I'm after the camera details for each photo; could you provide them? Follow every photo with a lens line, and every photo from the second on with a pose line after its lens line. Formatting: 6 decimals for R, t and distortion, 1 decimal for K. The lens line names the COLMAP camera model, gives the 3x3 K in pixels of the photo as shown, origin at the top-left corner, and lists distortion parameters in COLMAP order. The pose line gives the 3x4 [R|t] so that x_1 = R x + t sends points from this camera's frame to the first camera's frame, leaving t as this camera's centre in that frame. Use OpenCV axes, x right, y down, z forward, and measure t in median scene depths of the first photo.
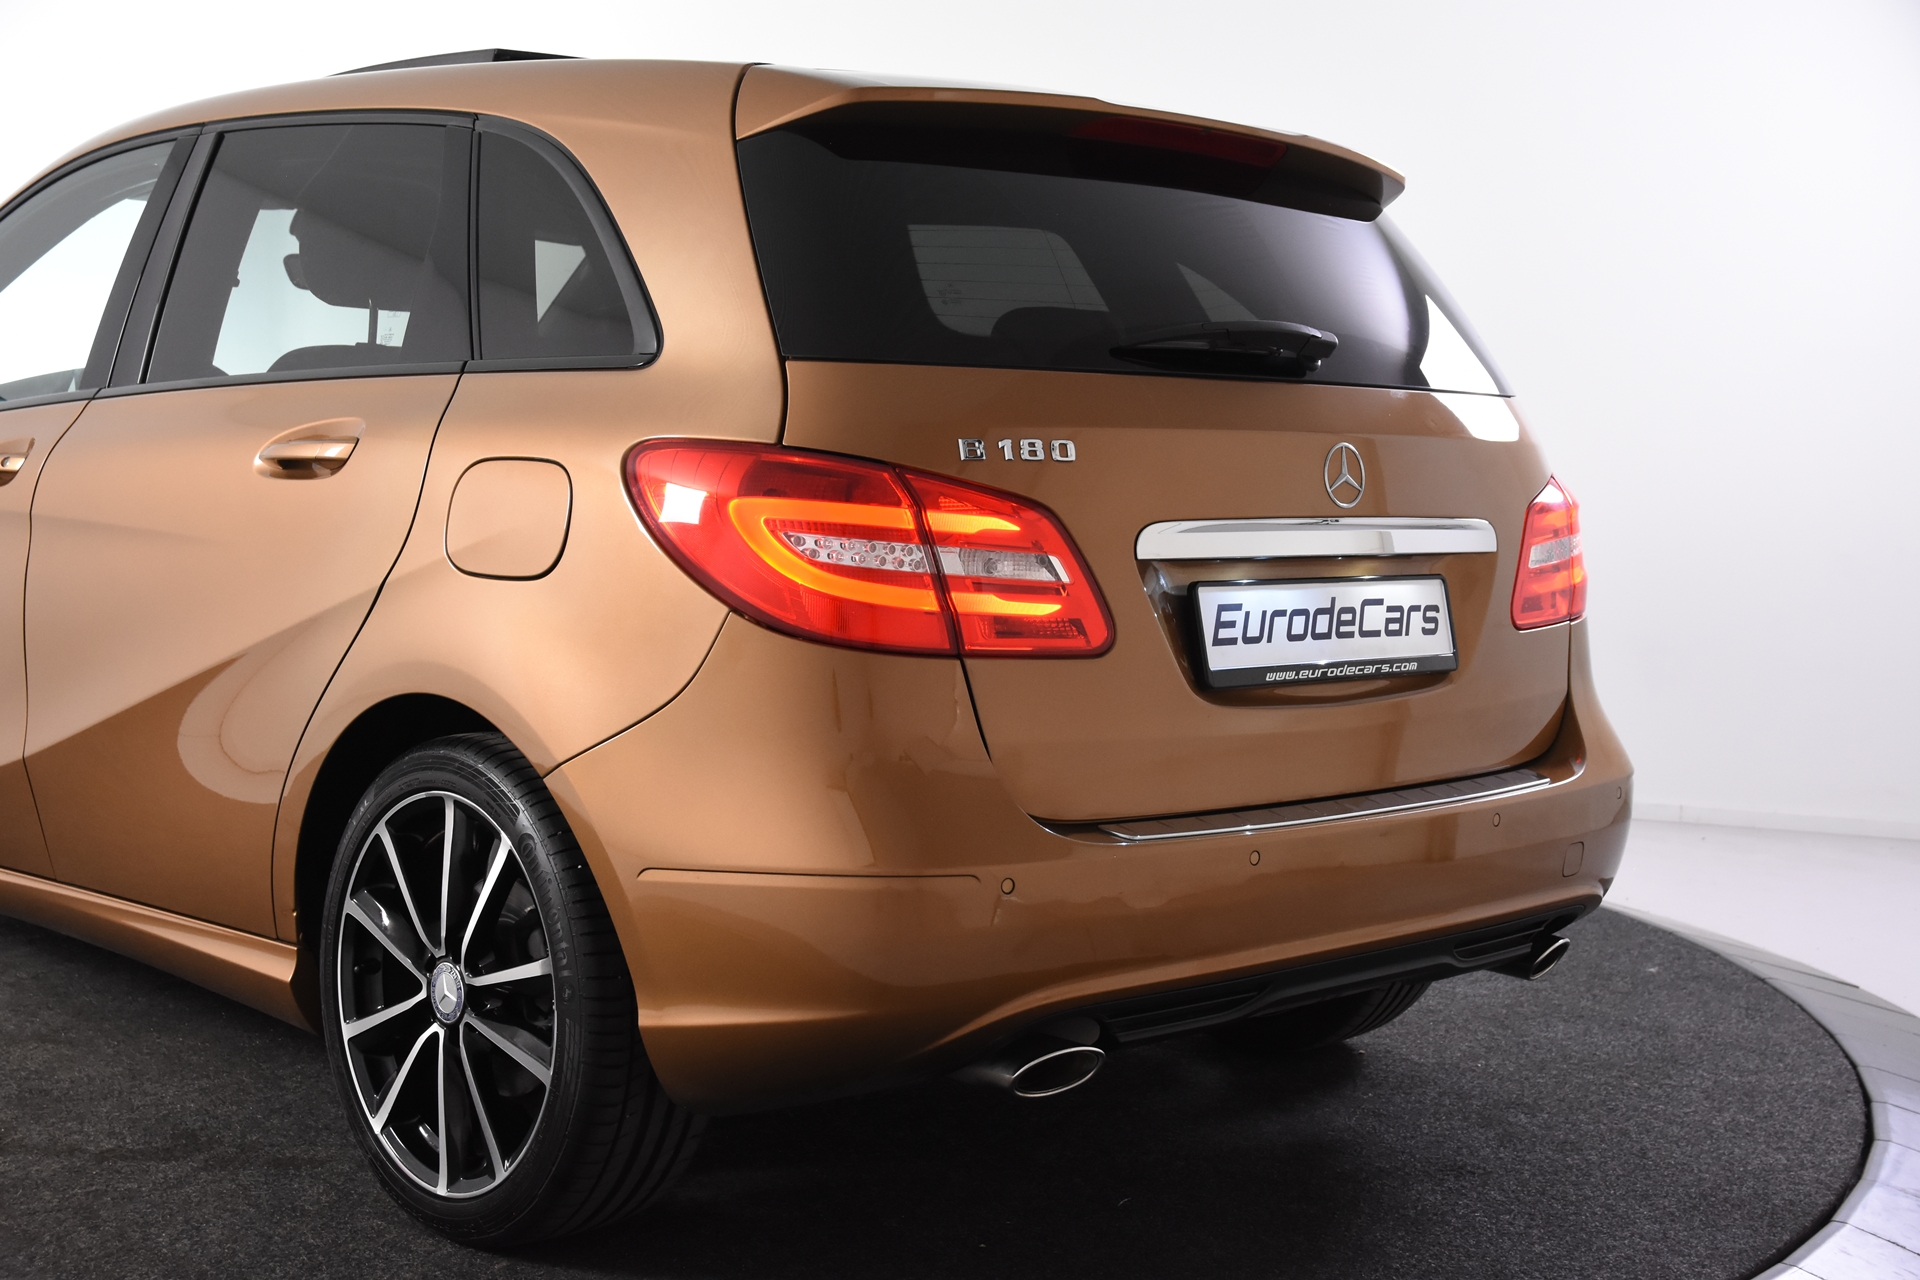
lens RADIAL K [[2363.3, 0, 904.0], [0, 2363.3, 640.6], [0, 0, 1]] dist [0.022656, 0.000000]
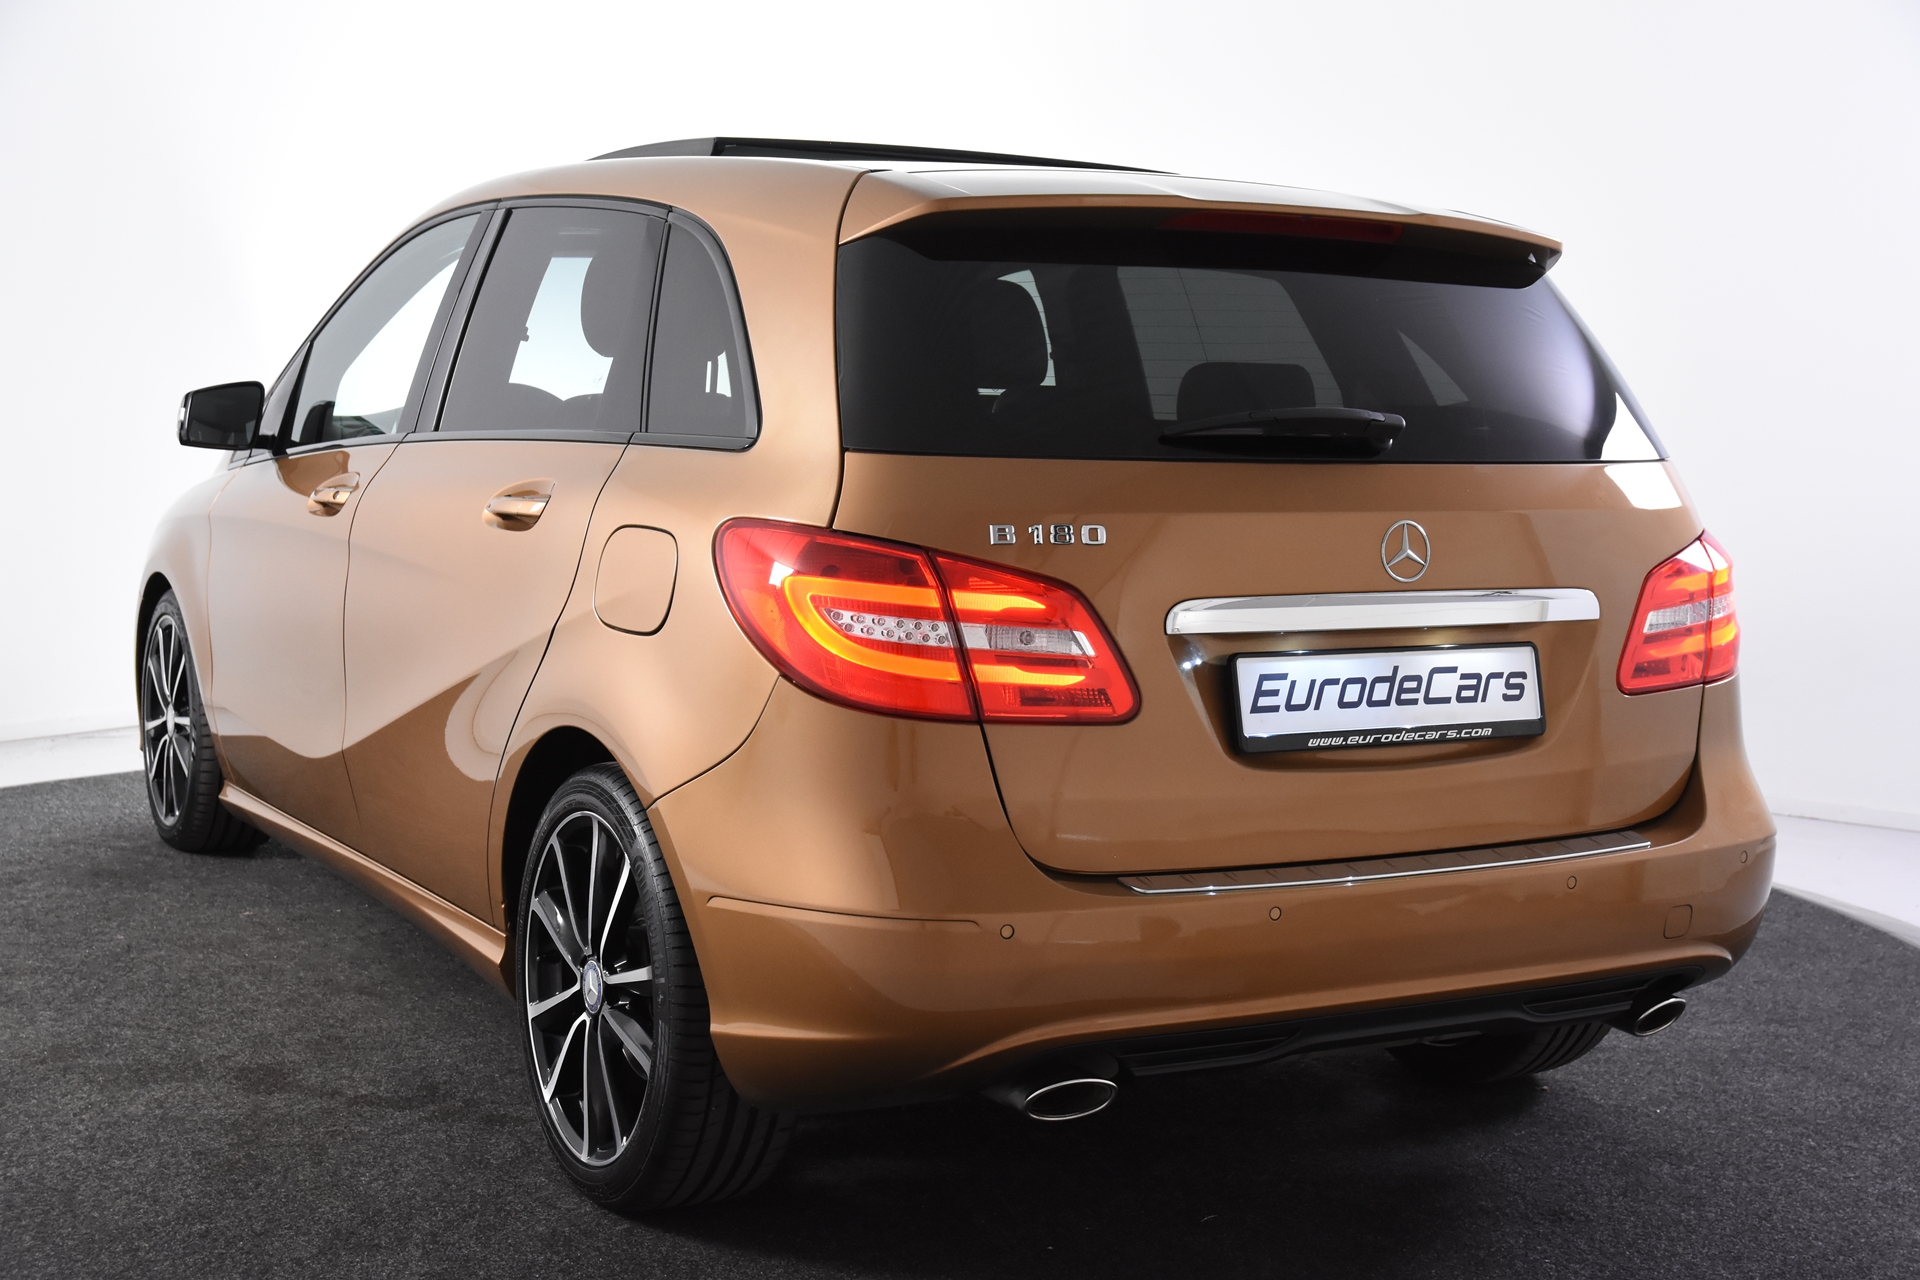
lens RADIAL K [[2363.3, 0, 902.3], [0, 2363.3, 637.5], [0, 0, 1]] dist [0.022656, 0.000000]
pose [[0.969700, 0.028246, -0.242662, 0.231980], [-0.023026, 0.999439, 0.024322, -0.053563], [0.243213, -0.017998, 0.969806, -0.078010]]
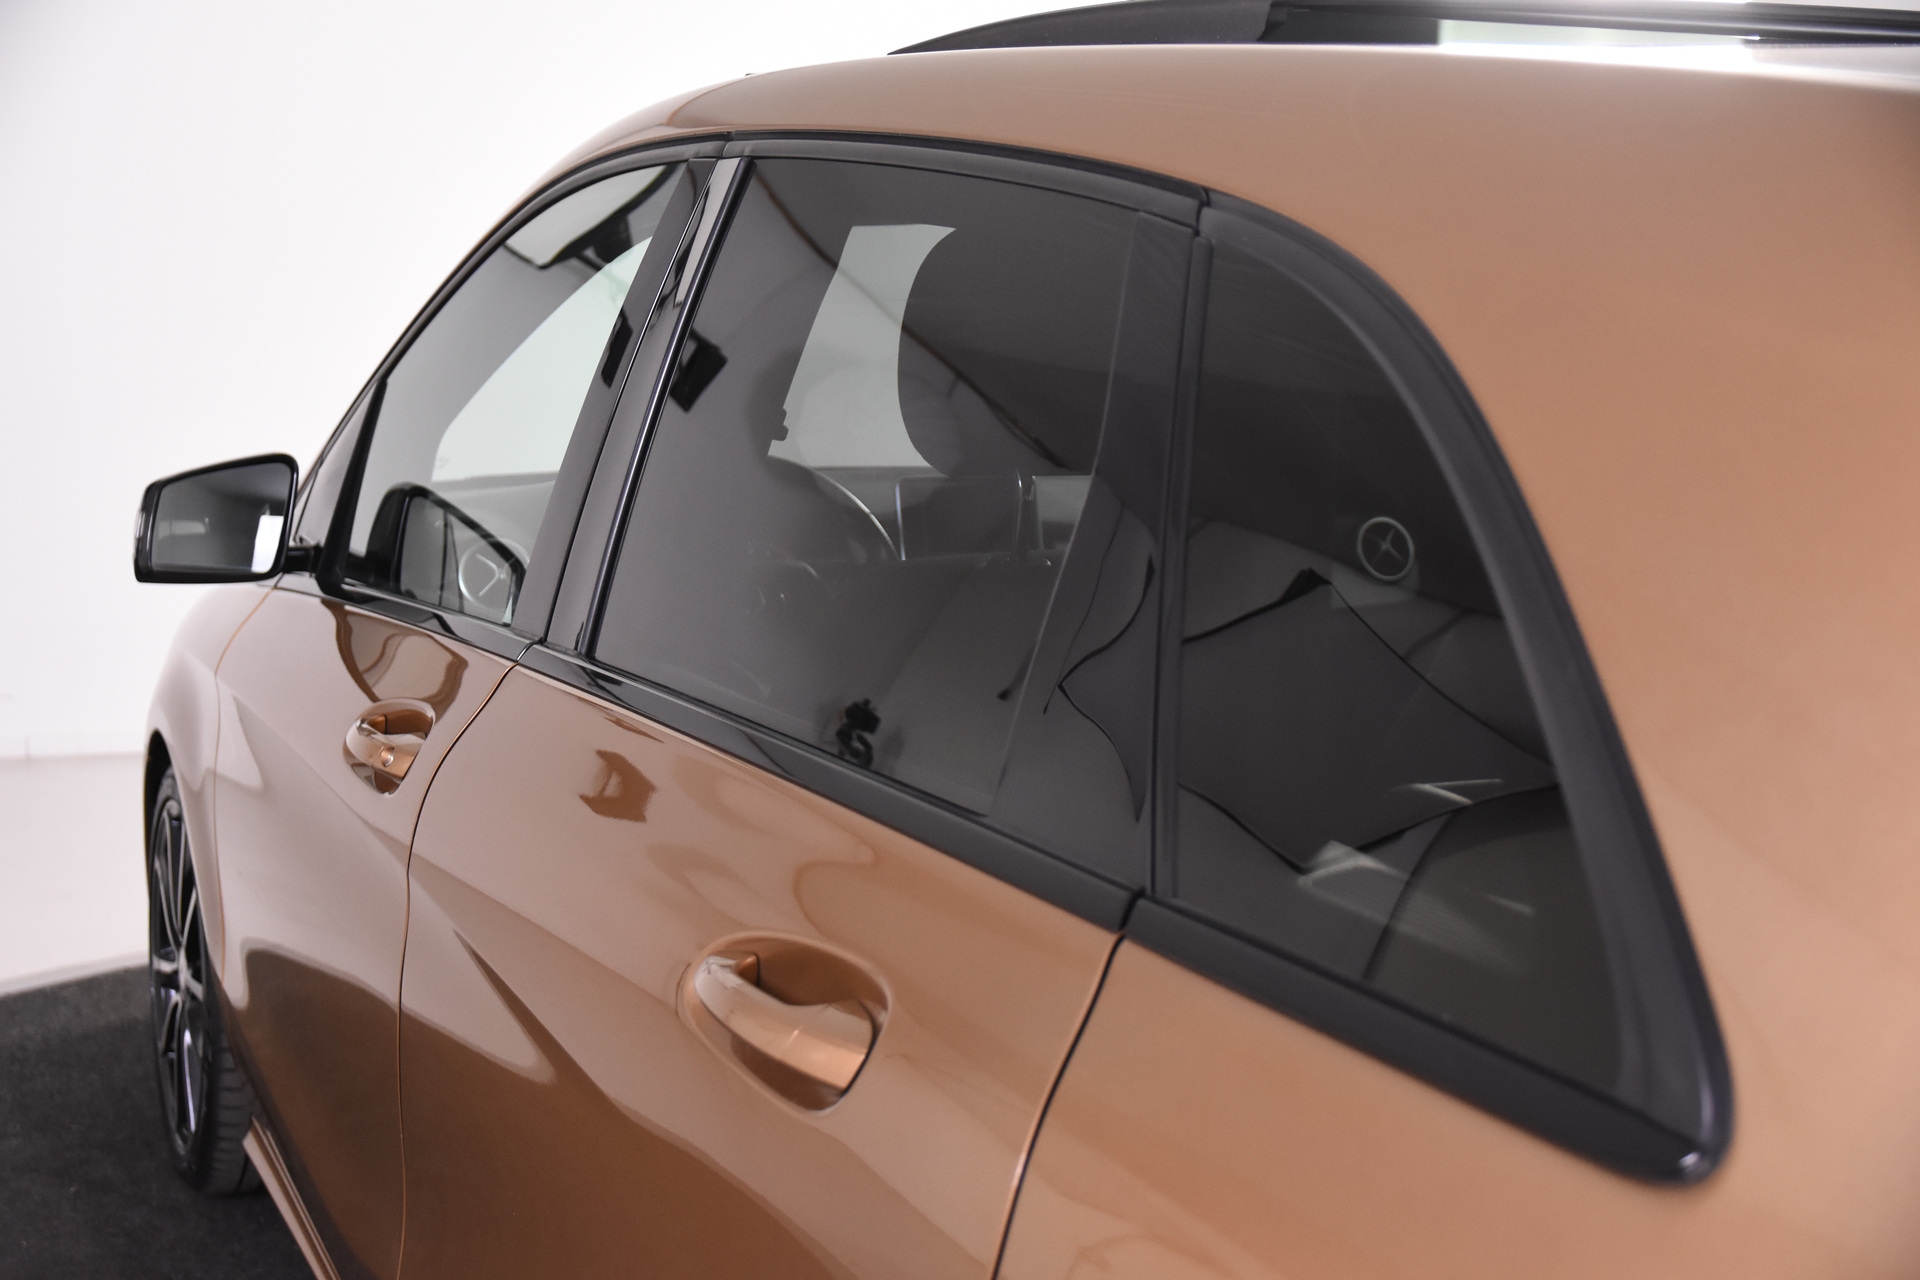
lens RADIAL K [[2363.3, 0, 957.3], [0, 2363.3, 658.4], [0, 0, 1]] dist [0.022656, 0.000000]
pose [[0.952074, 0.057440, -0.300426, -0.106611], [-0.032685, 0.995690, 0.086792, -0.198733], [0.304116, -0.072813, 0.949848, 0.670201]]
